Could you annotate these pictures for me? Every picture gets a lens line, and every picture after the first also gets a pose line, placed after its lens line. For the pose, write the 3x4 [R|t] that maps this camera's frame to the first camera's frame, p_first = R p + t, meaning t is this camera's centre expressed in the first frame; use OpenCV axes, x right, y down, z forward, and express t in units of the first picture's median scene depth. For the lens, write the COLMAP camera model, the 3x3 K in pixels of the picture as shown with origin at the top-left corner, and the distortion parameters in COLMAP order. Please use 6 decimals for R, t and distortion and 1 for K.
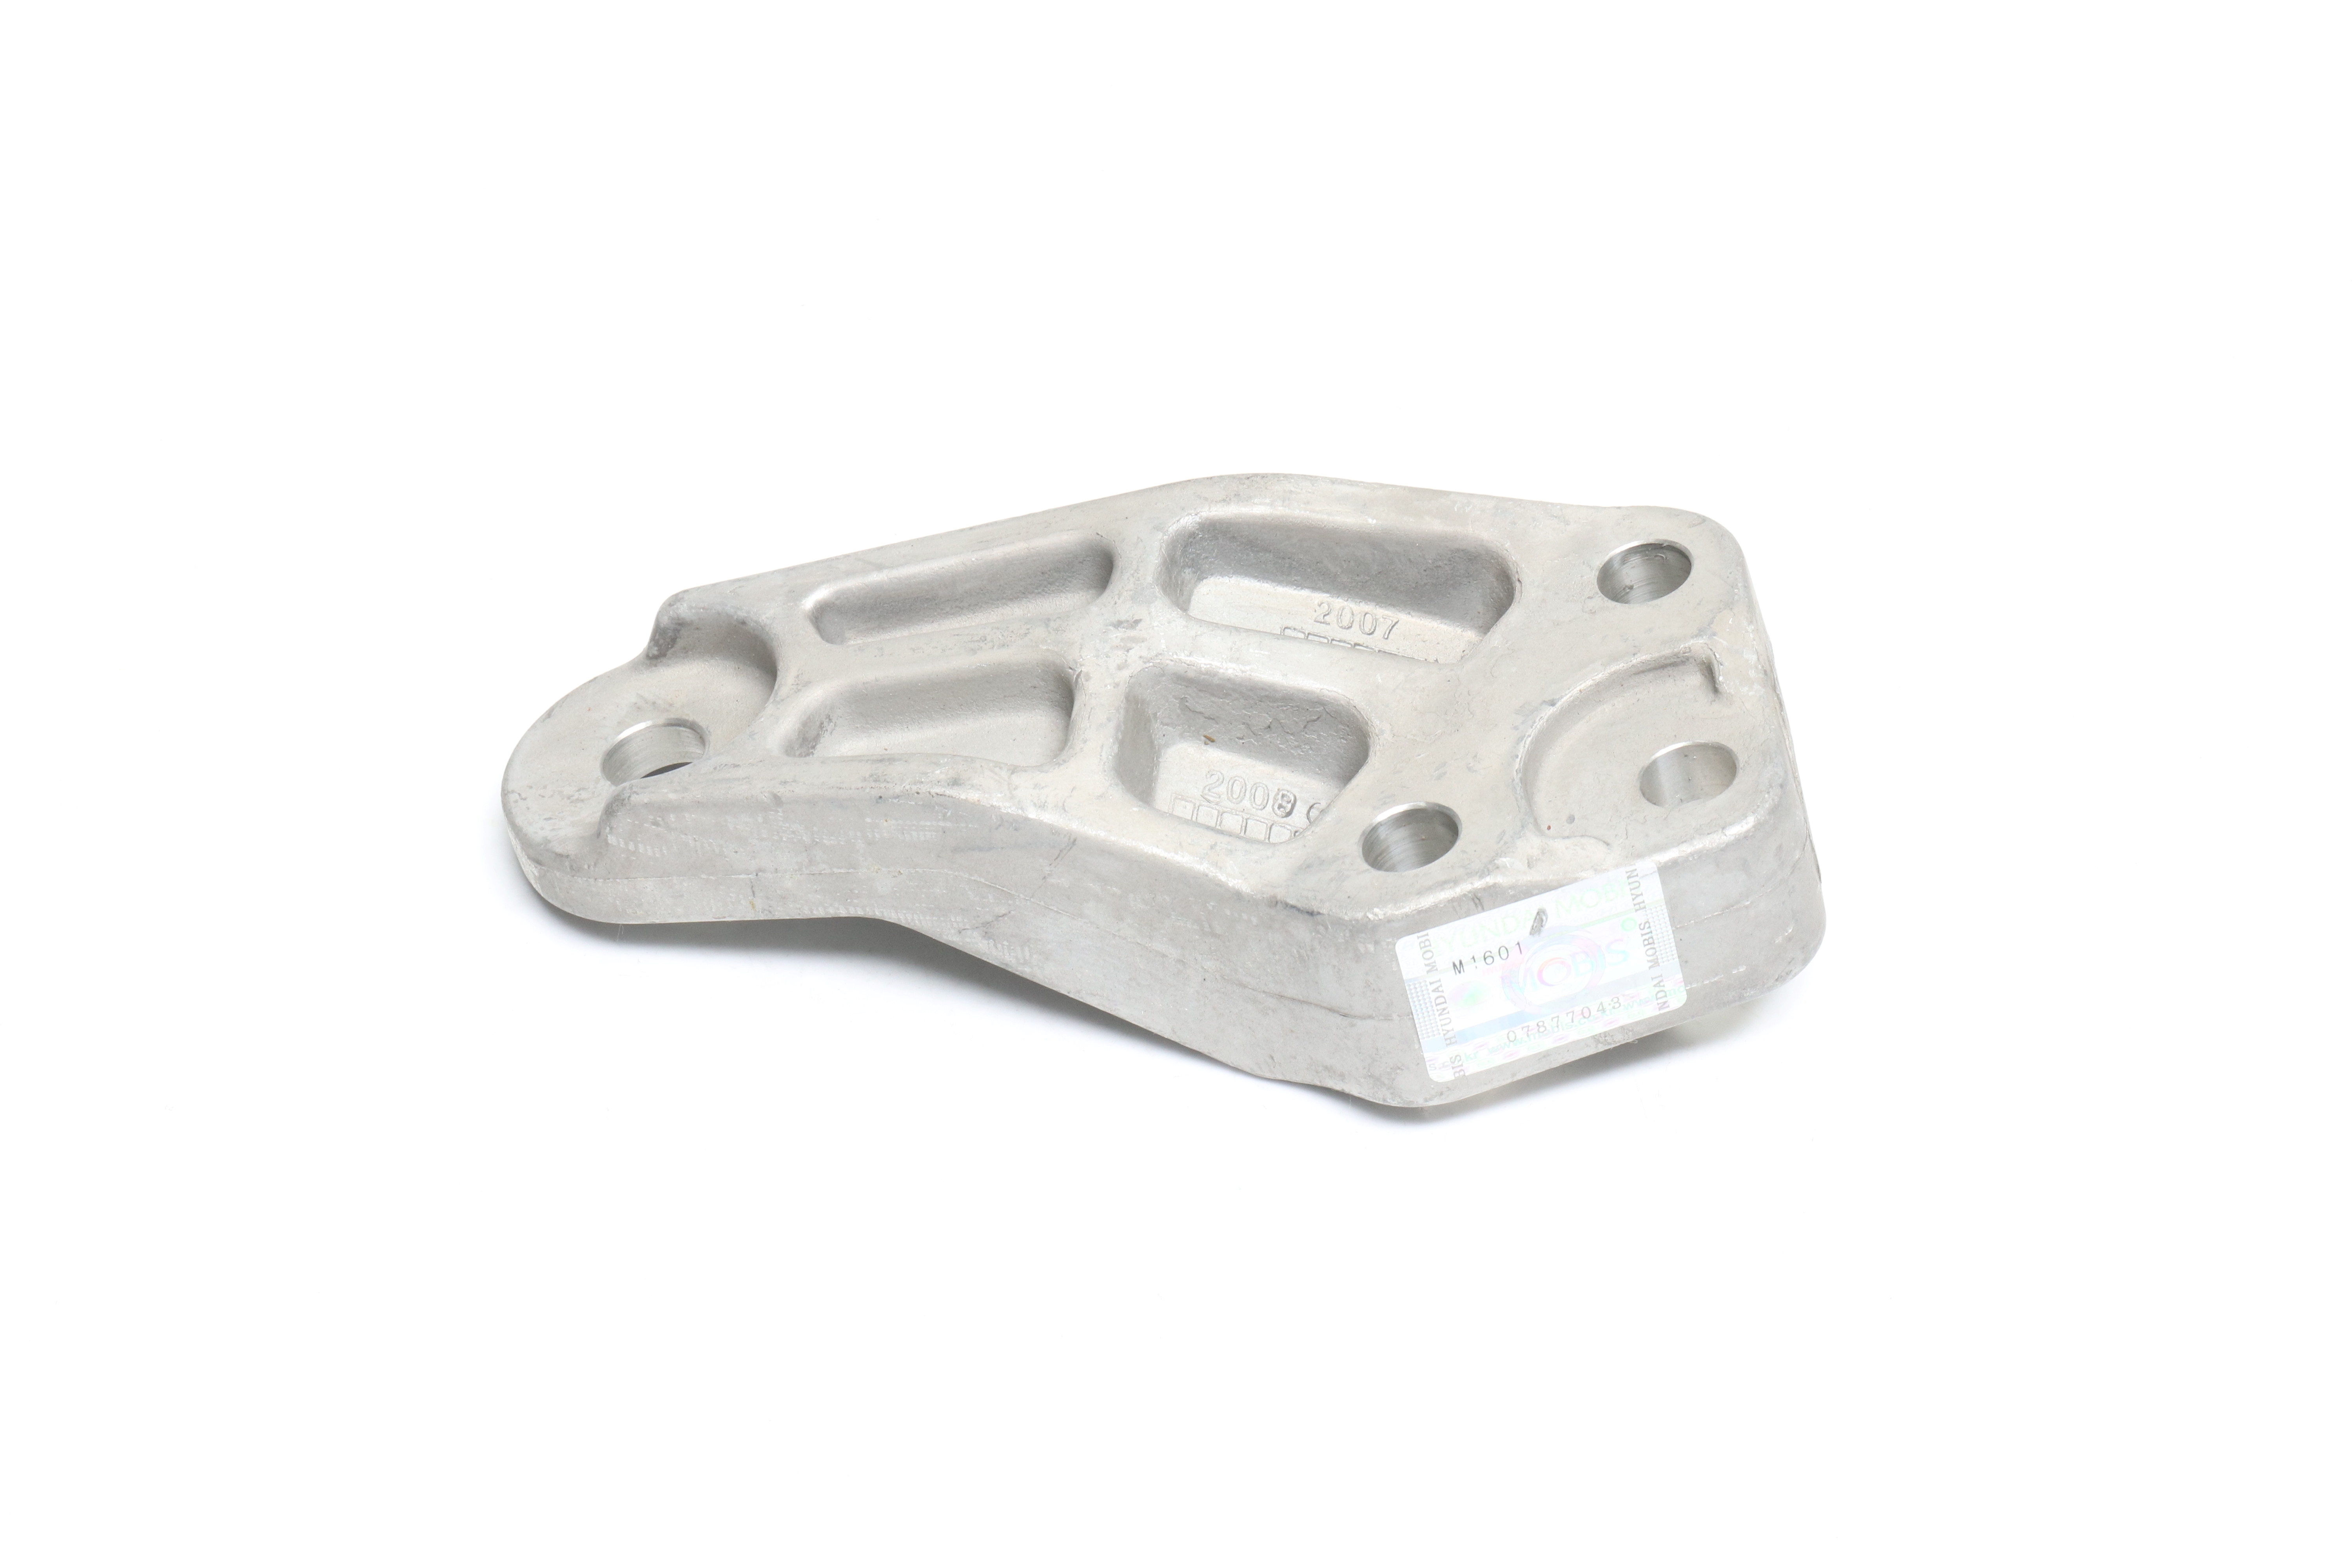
lens RADIAL K [[7691.1, 0, 1176.0], [0, 7691.1, 784.0], [0, 0, 1]] dist [0.085315, 0.029319]
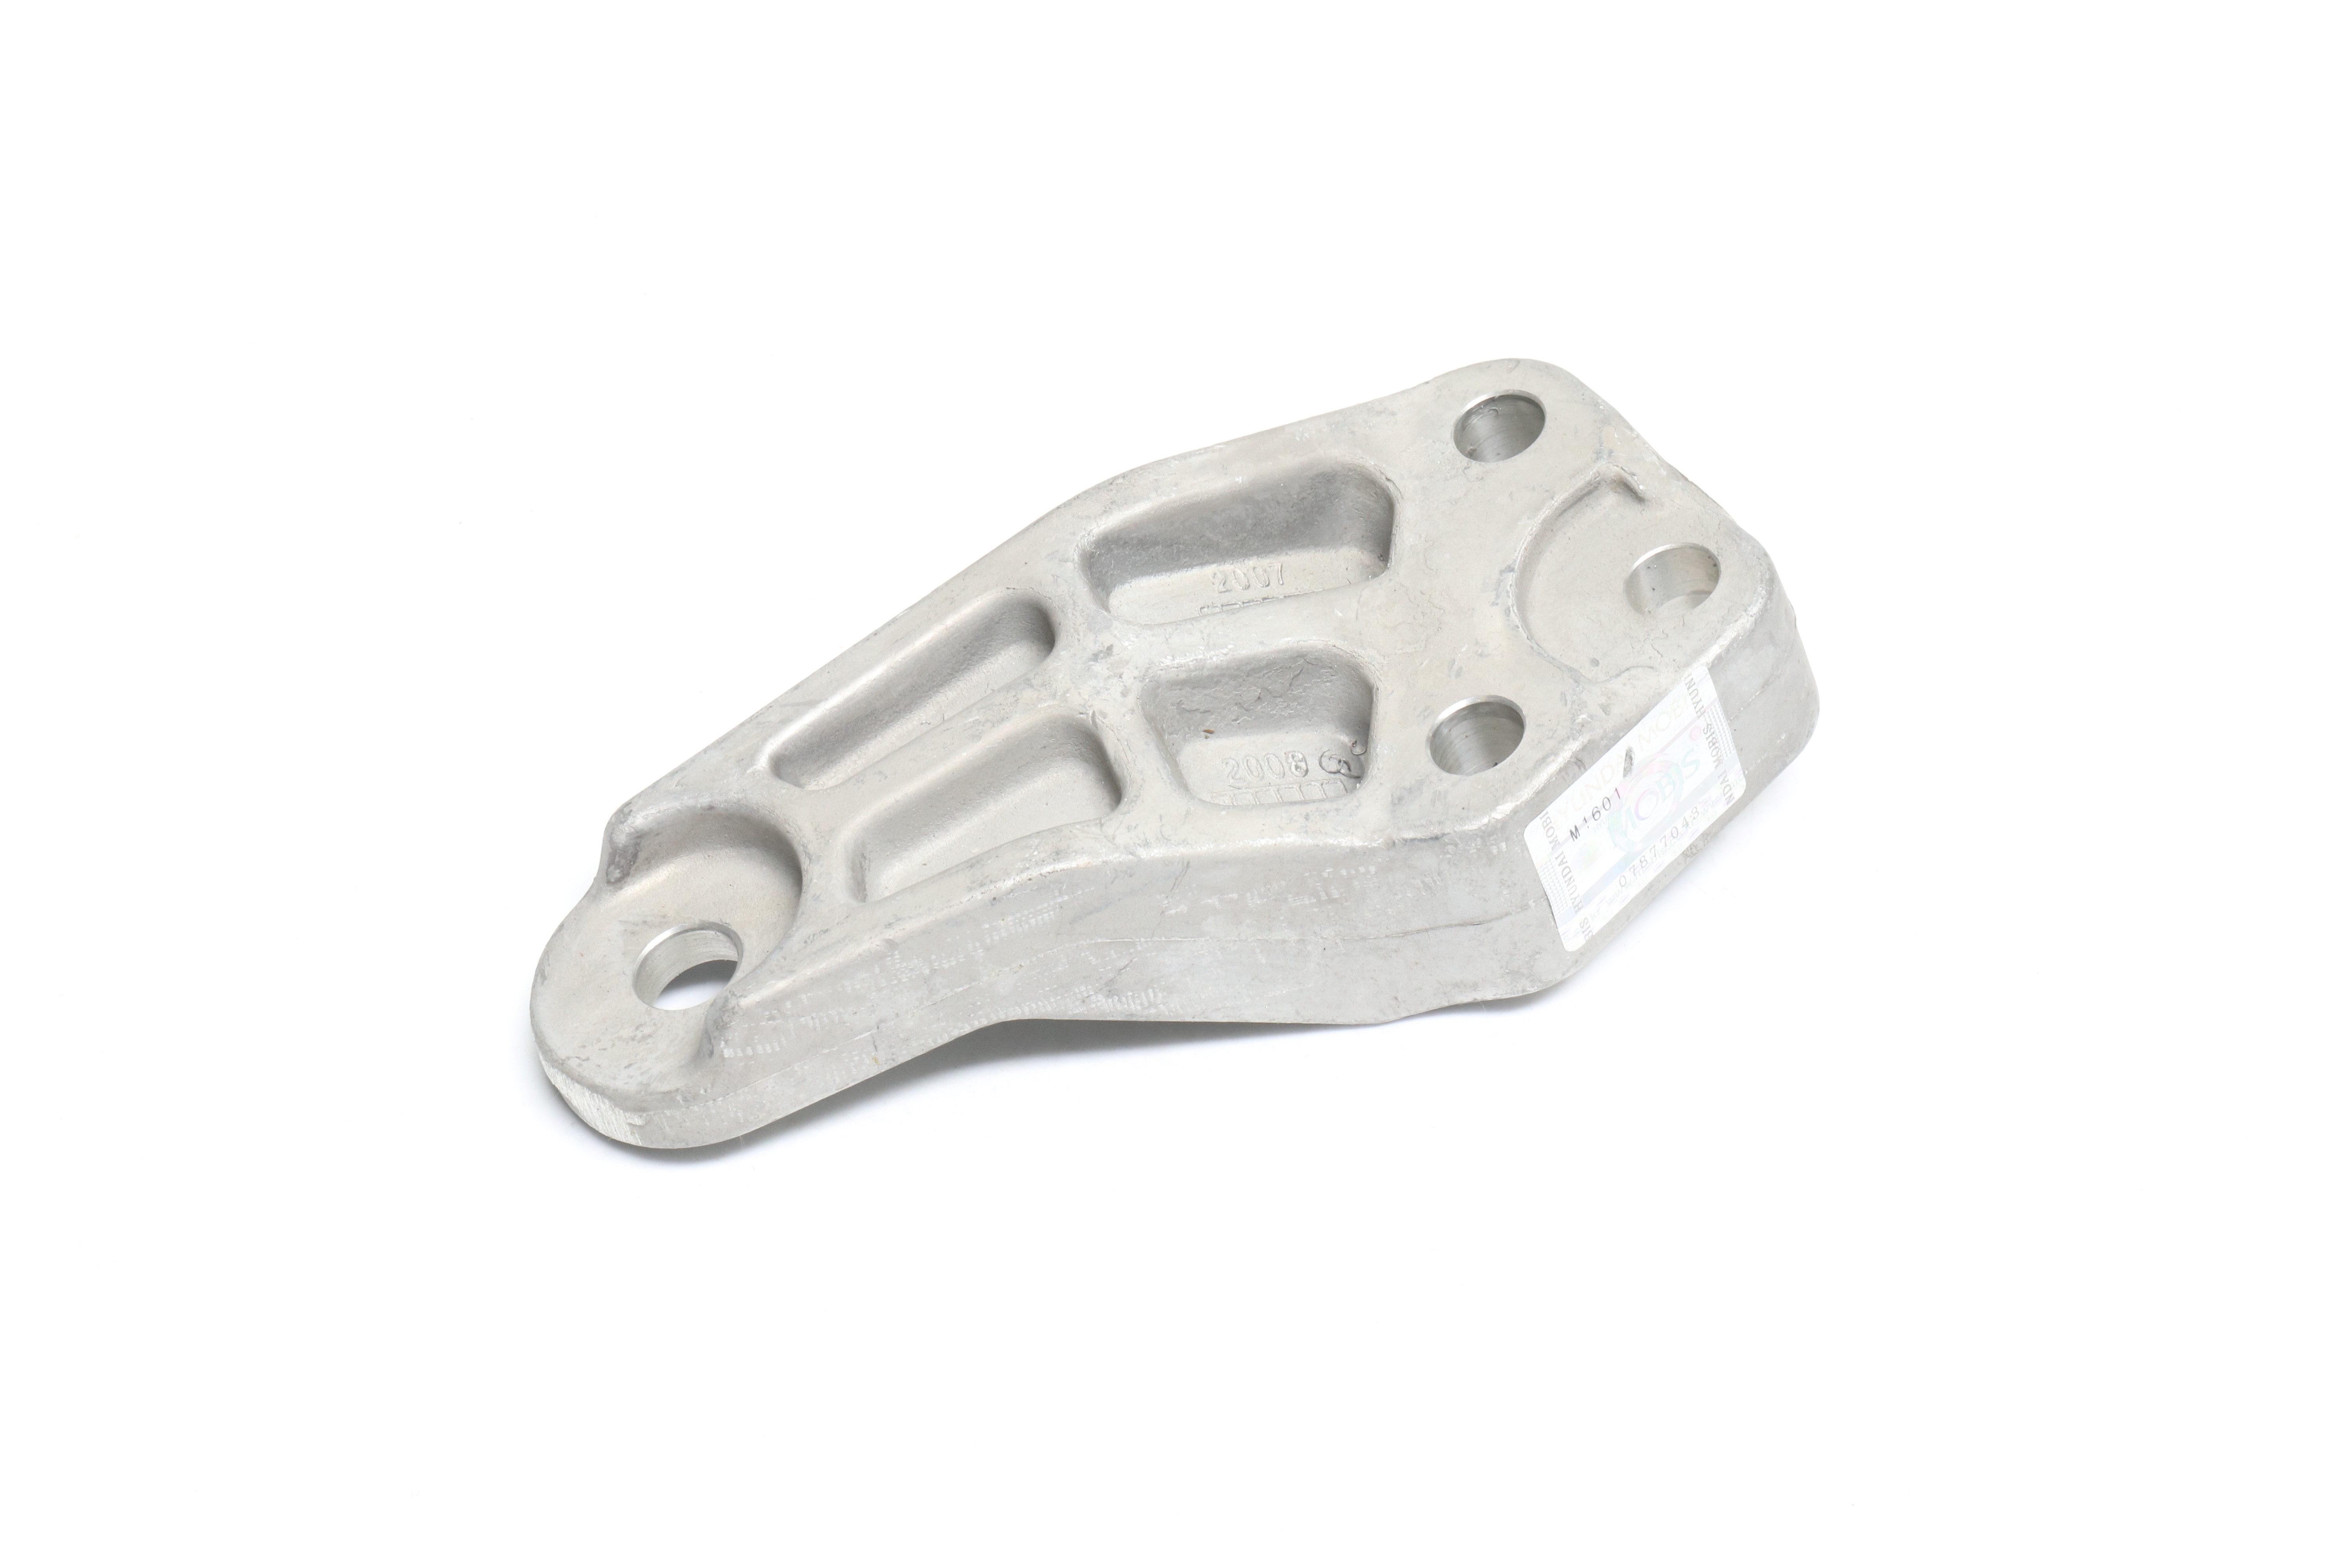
lens RADIAL K [[7691.1, 0, 1176.0], [0, 7691.1, 784.0], [0, 0, 1]] dist [0.085315, 0.029319]
pose [[0.850945, -0.369784, 0.373031, -0.378778], [0.373343, 0.925367, 0.065655, -0.067541], [-0.369469, 0.083400, 0.925493, 0.076586]]
